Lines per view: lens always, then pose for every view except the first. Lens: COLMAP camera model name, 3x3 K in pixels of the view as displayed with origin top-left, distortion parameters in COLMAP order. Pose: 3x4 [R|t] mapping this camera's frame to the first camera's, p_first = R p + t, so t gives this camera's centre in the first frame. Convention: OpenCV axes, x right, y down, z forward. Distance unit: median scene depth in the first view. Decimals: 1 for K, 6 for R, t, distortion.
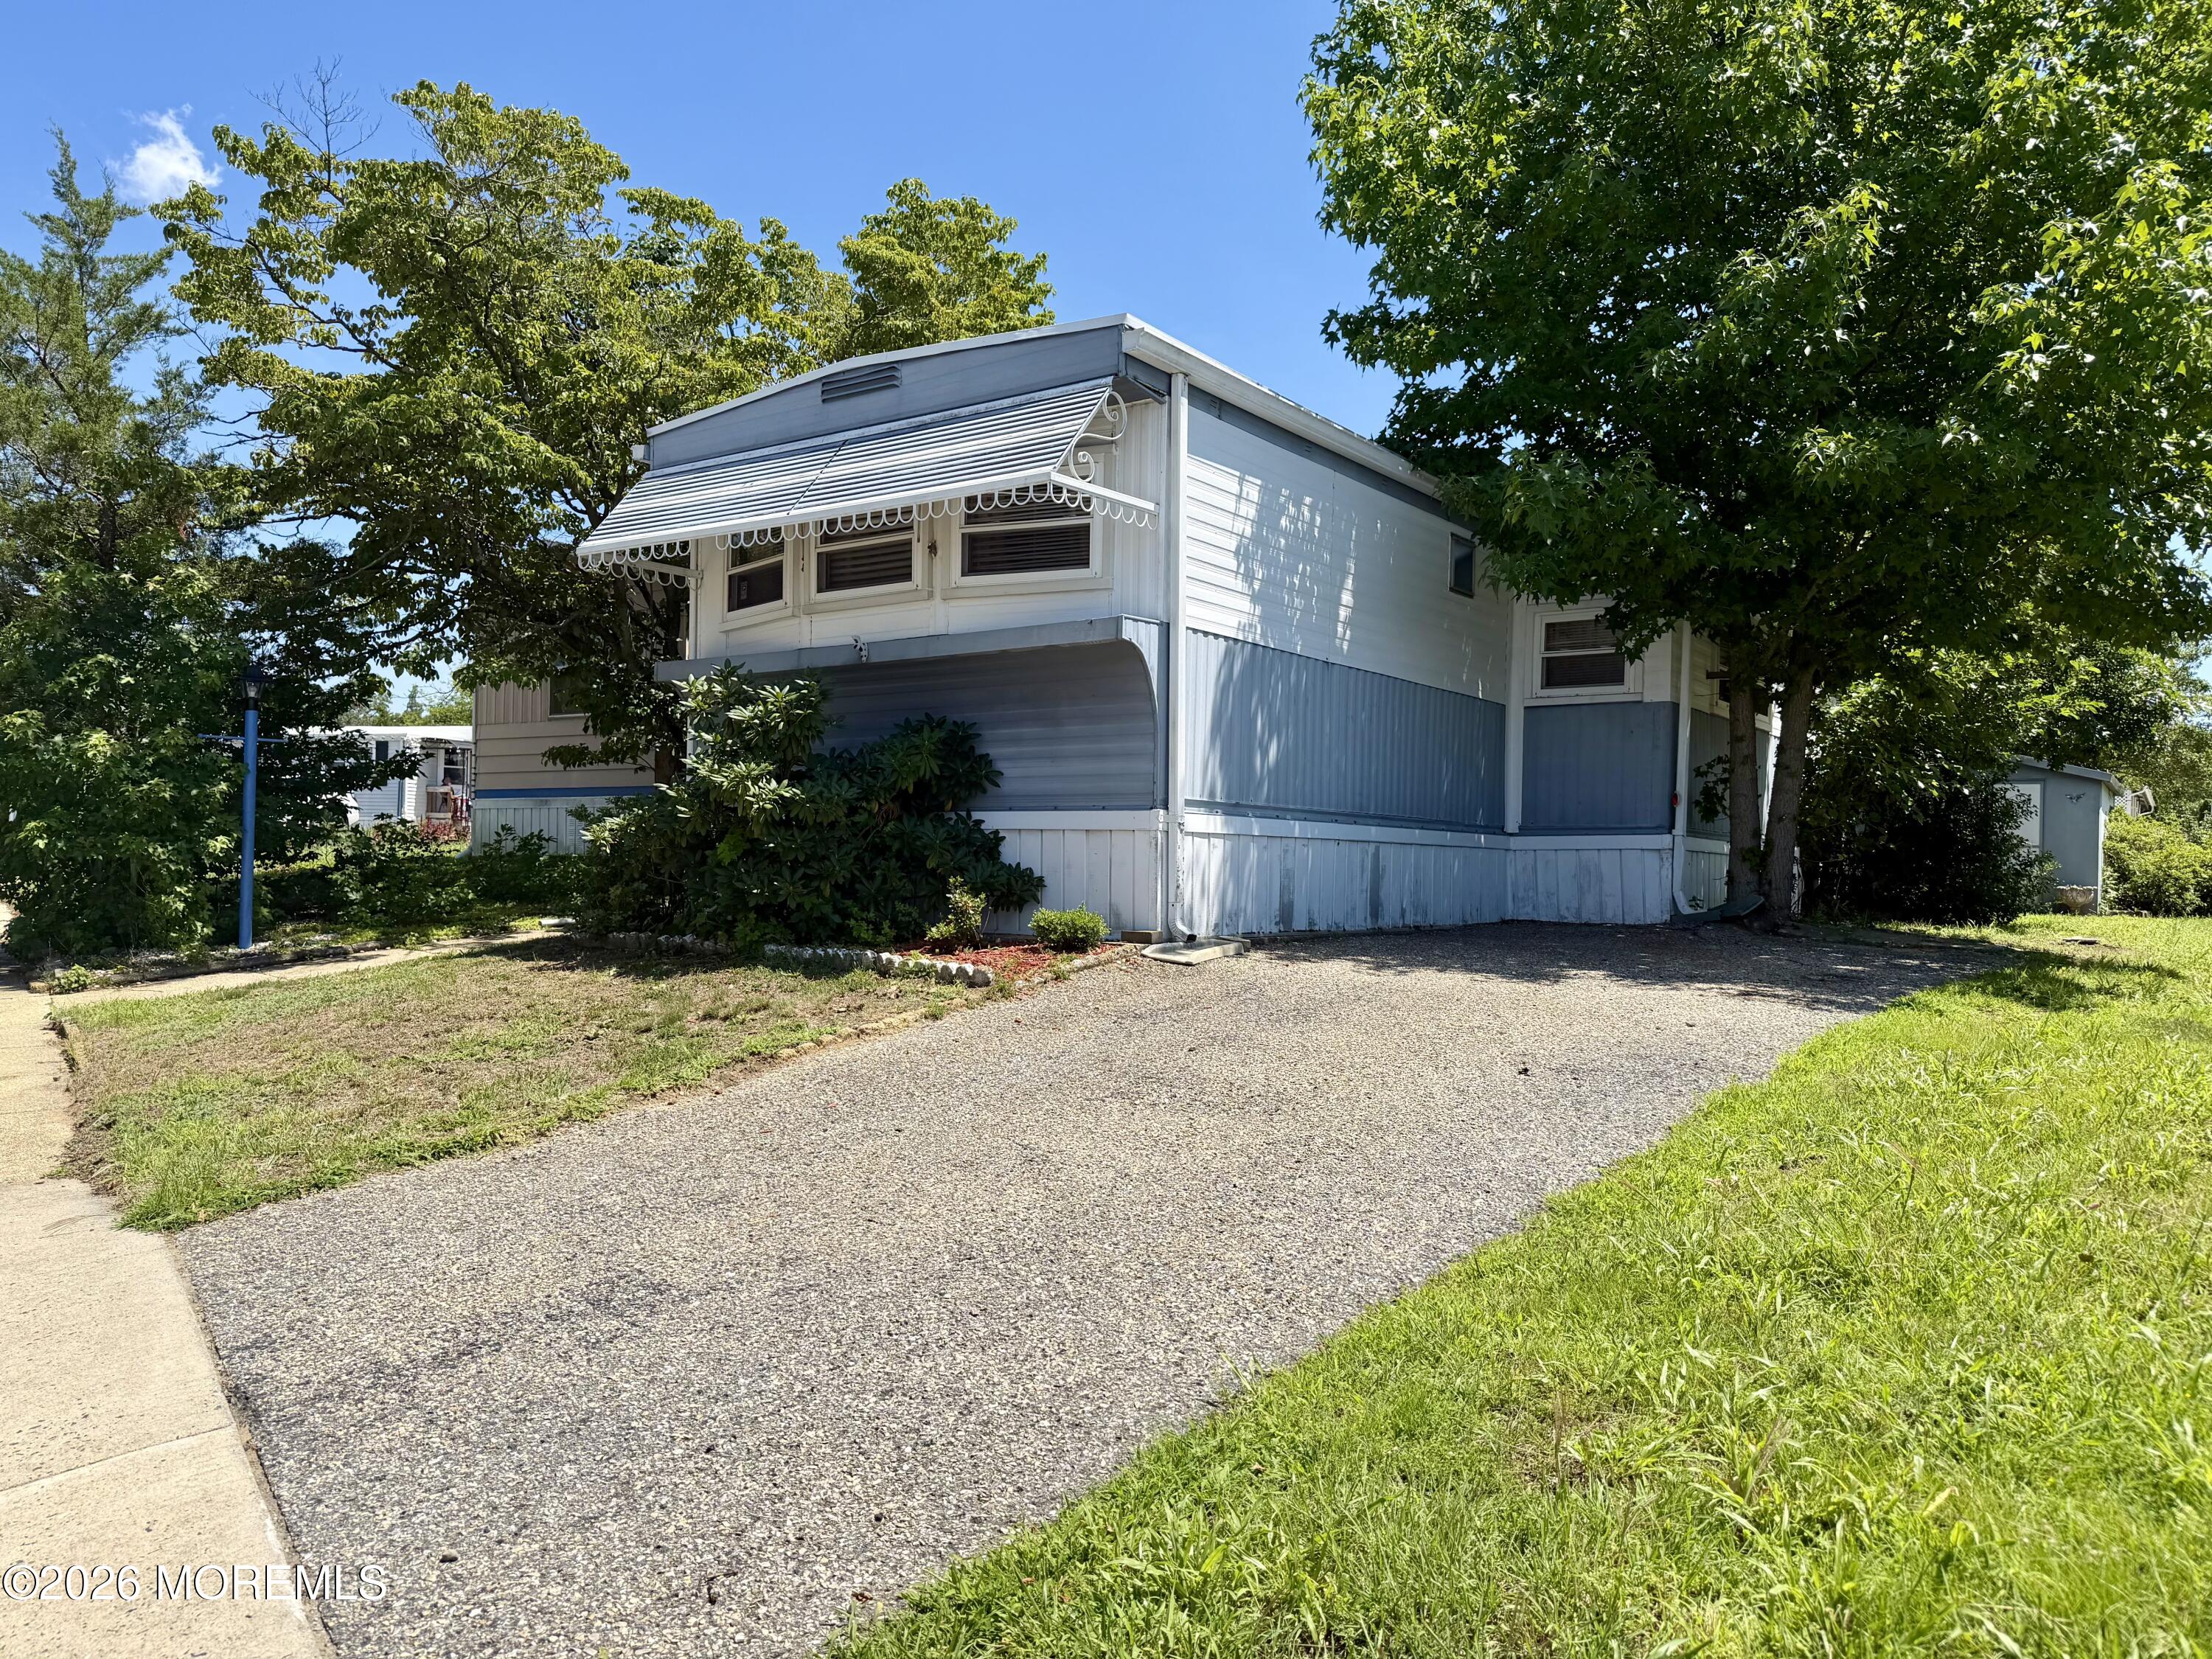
lens RADIAL K [[1575.8, 0, 1105.3], [0, 1575.8, 858.0], [0, 0, 1]] dist [0.034542, -0.034108]
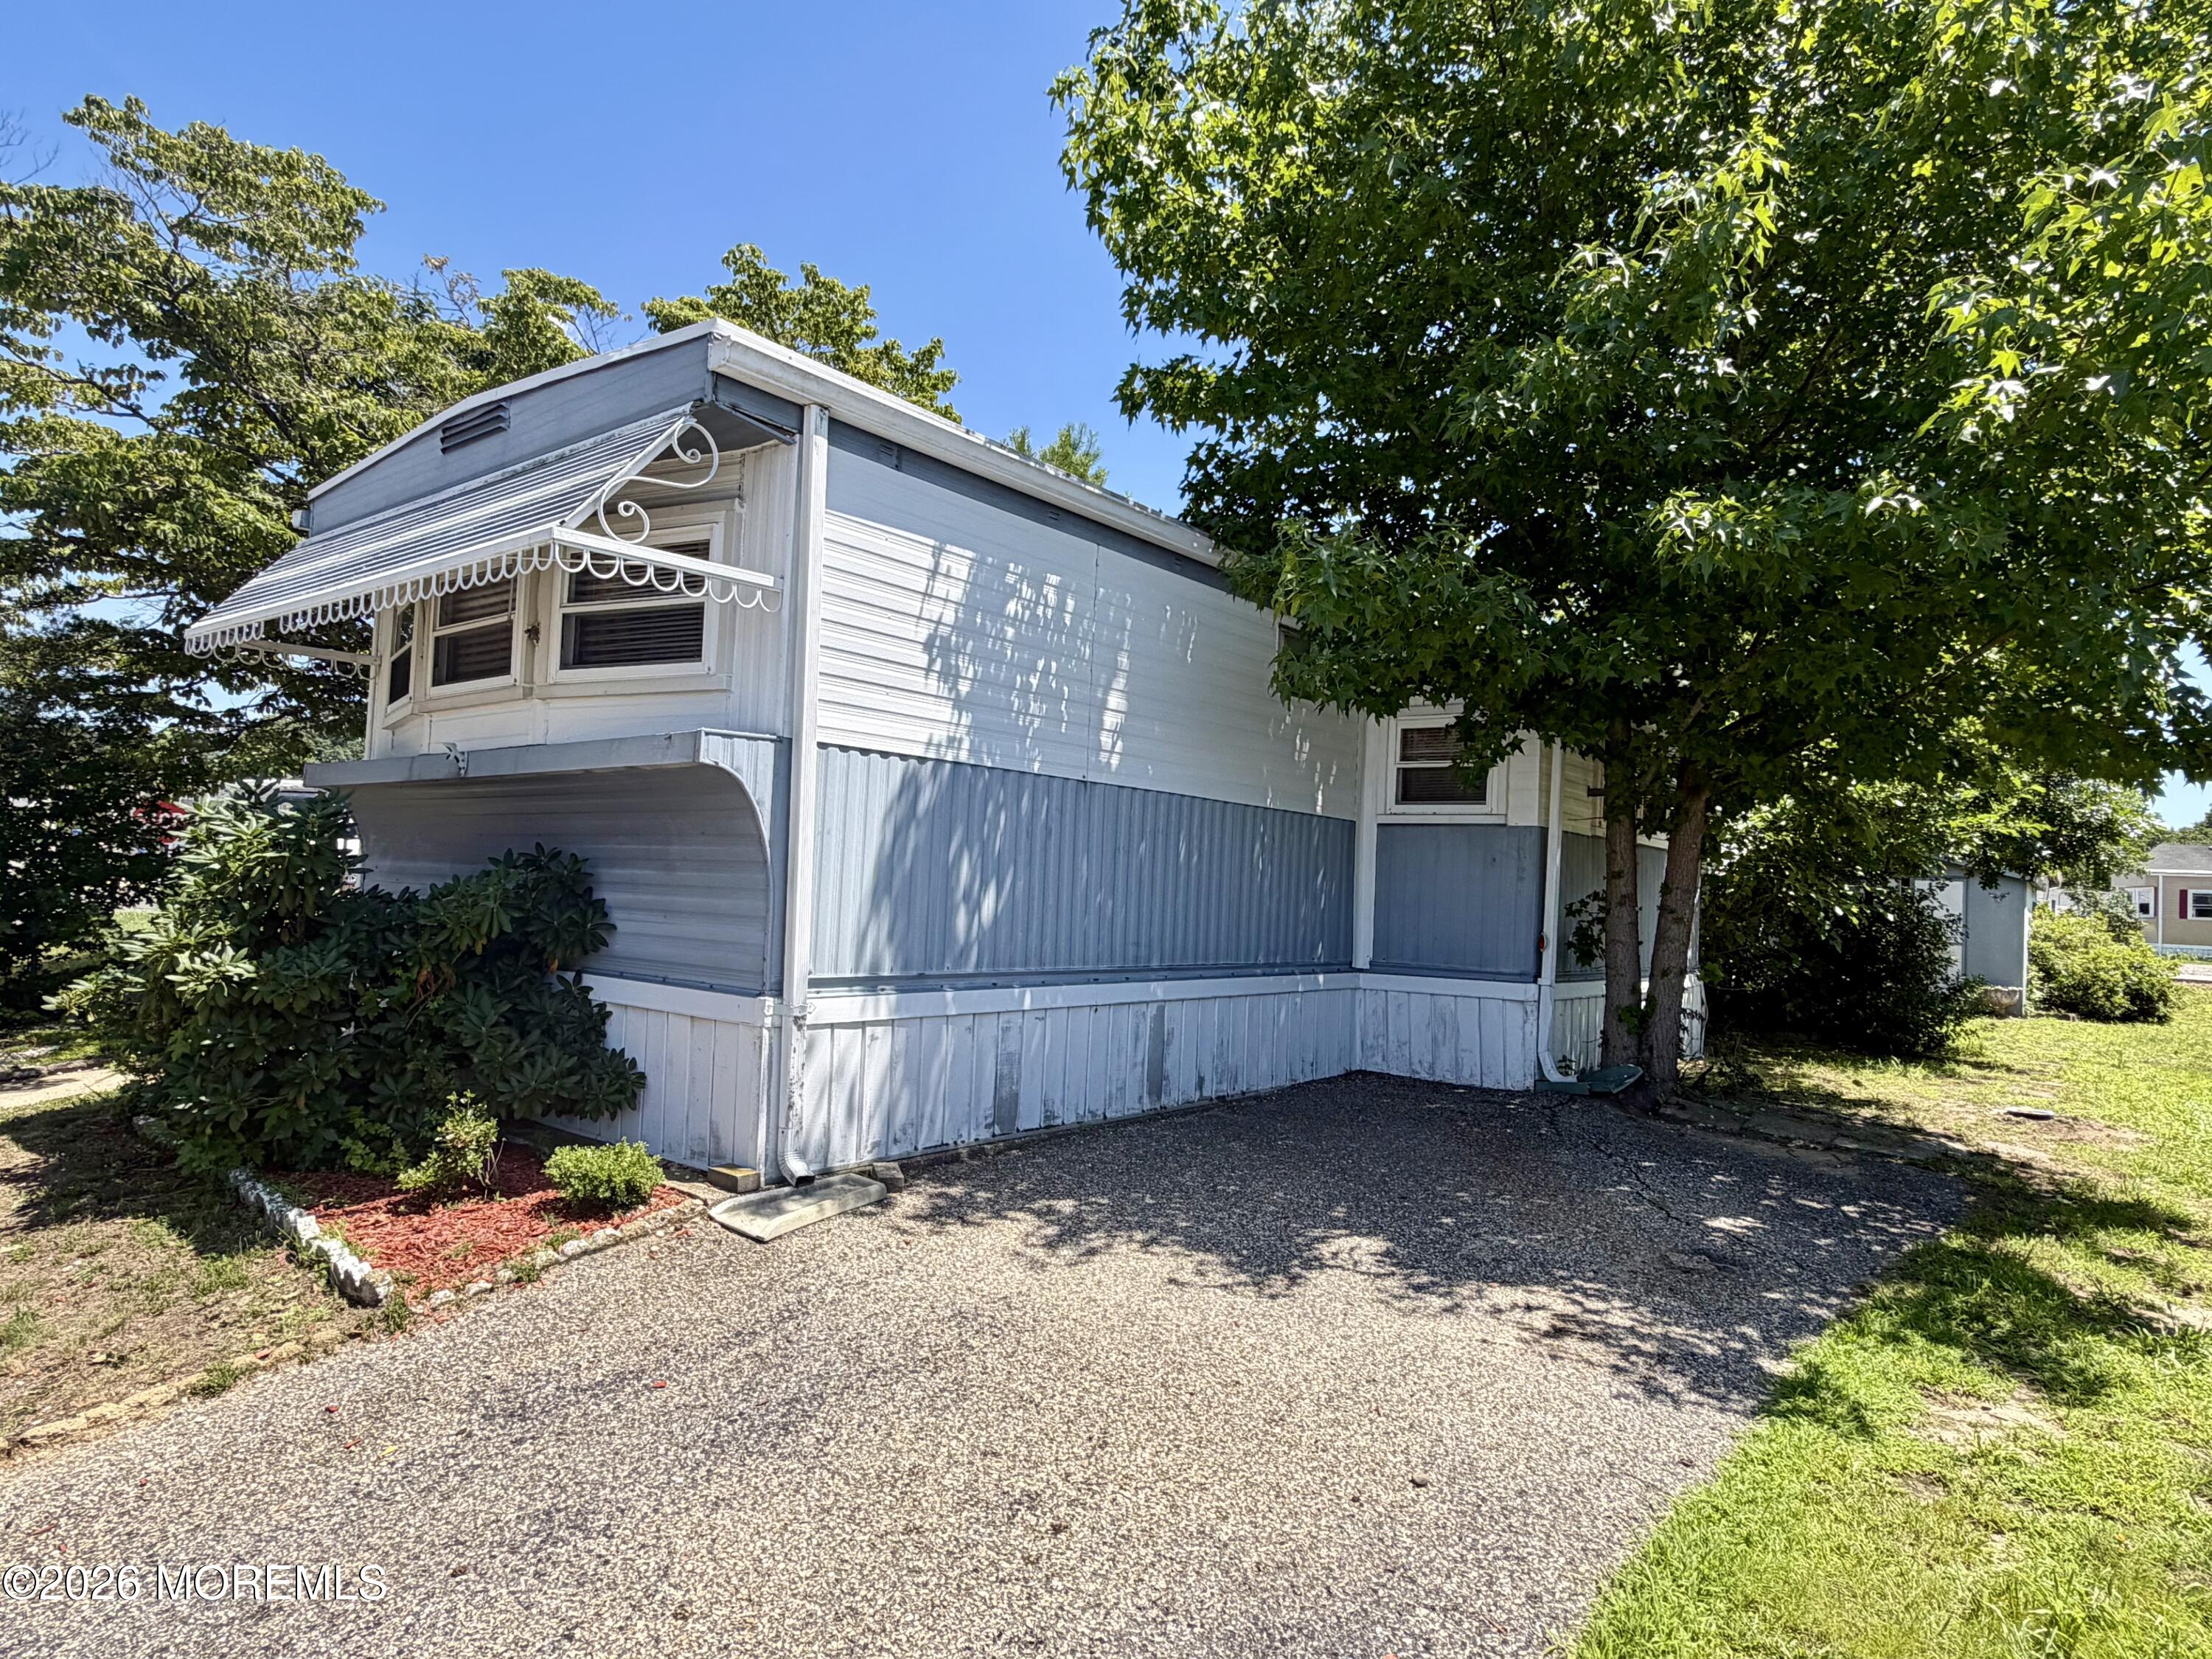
lens RADIAL K [[1310.3, 0, 1095.8], [0, 1310.3, 833.9], [0, 0, 1]] dist [-0.004484, 0.006783]
pose [[0.998767, 0.021851, -0.044576, 0.201925], [-0.023534, 0.999016, -0.037579, -0.083851], [0.043711, 0.038582, 0.998299, 0.387033]]
